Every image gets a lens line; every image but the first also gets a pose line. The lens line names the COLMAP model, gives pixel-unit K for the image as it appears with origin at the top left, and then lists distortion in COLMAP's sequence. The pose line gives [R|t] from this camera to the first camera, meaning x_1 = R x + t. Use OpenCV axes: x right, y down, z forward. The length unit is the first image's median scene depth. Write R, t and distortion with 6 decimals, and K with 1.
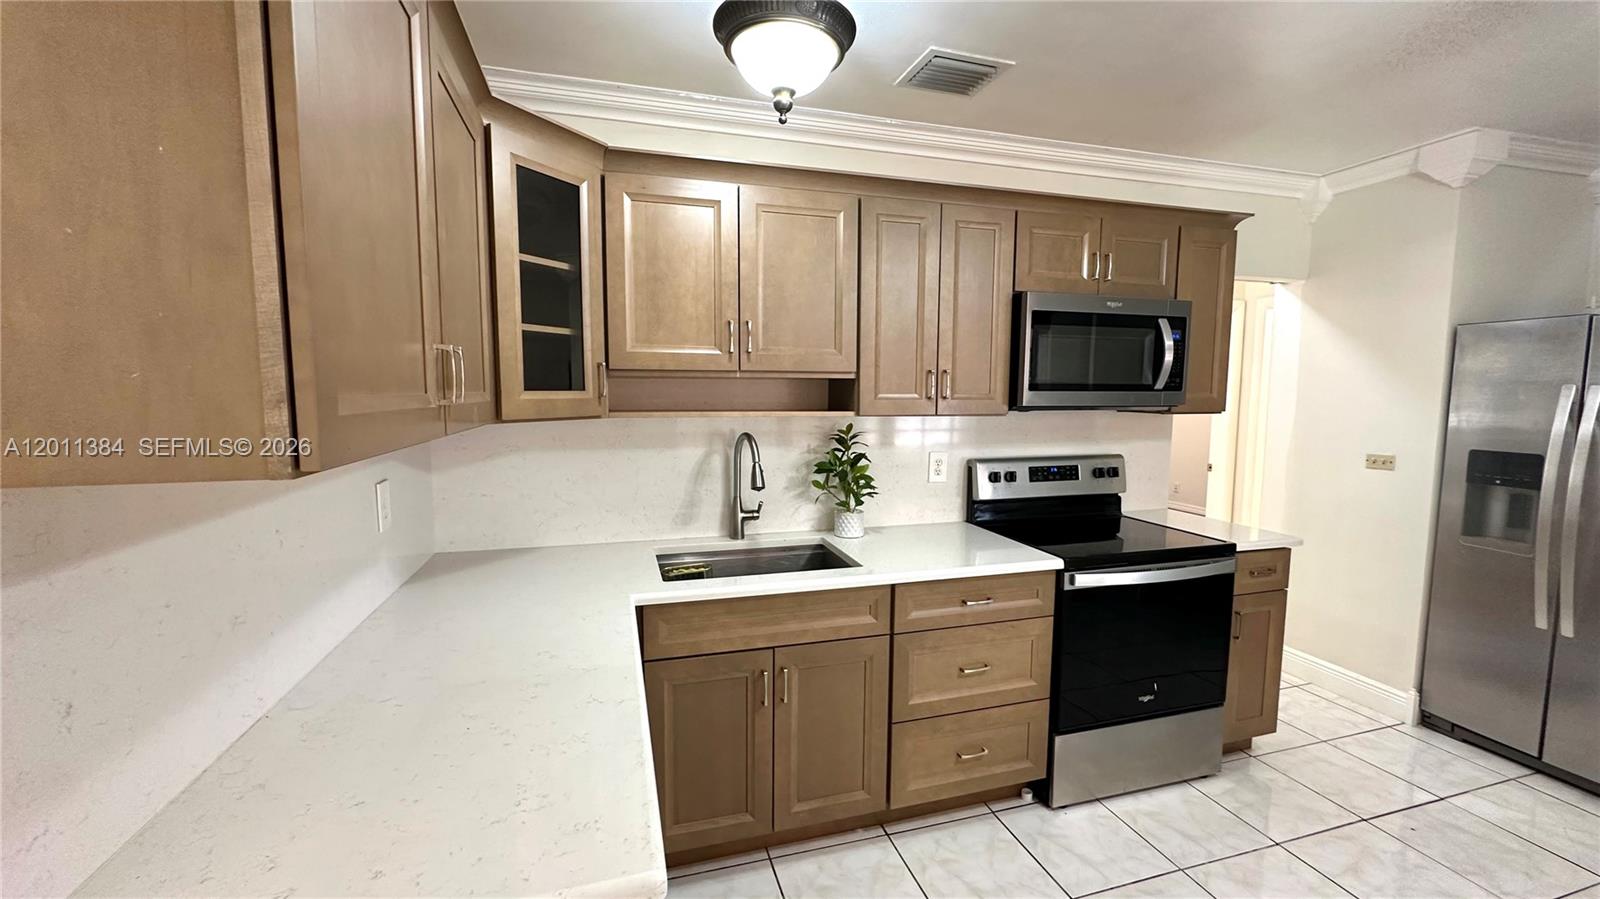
lens RADIAL K [[638.7, 0, 798.0], [0, 638.7, 446.2], [0, 0, 1]] dist [-0.002852, -0.000451]
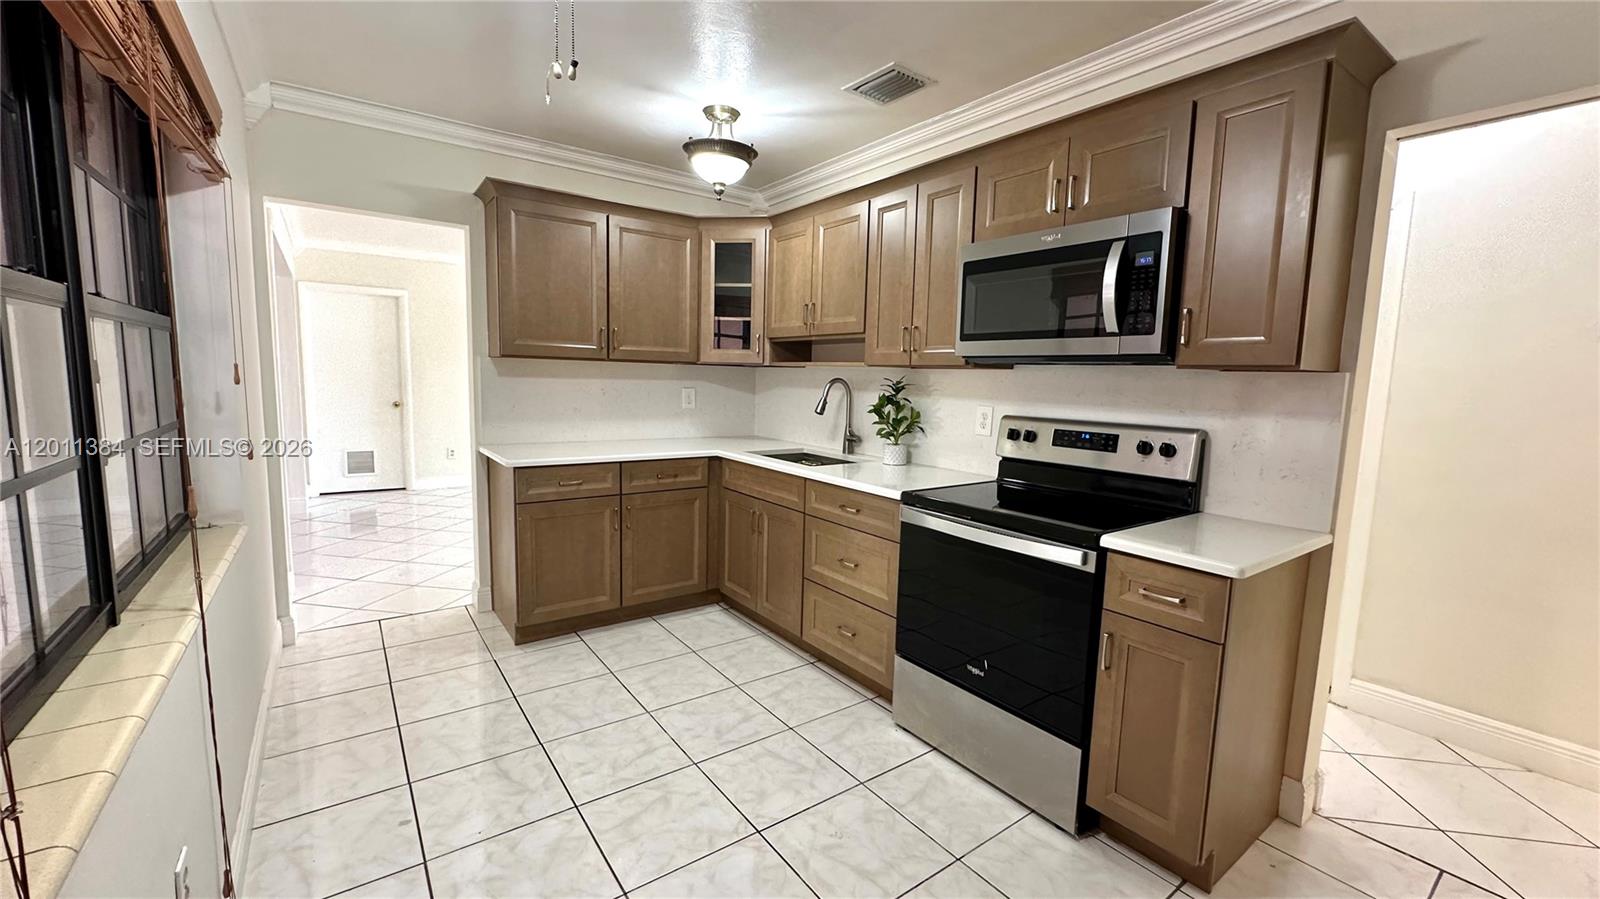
lens RADIAL K [[638.7, 0, 798.0], [0, 638.7, 446.2], [0, 0, 1]] dist [-0.002852, -0.000451]
pose [[0.338842, 0.108664, -0.934547, 1.285648], [-0.108743, 0.991174, 0.075821, 0.032874], [0.934538, 0.075934, 0.347668, 0.417935]]
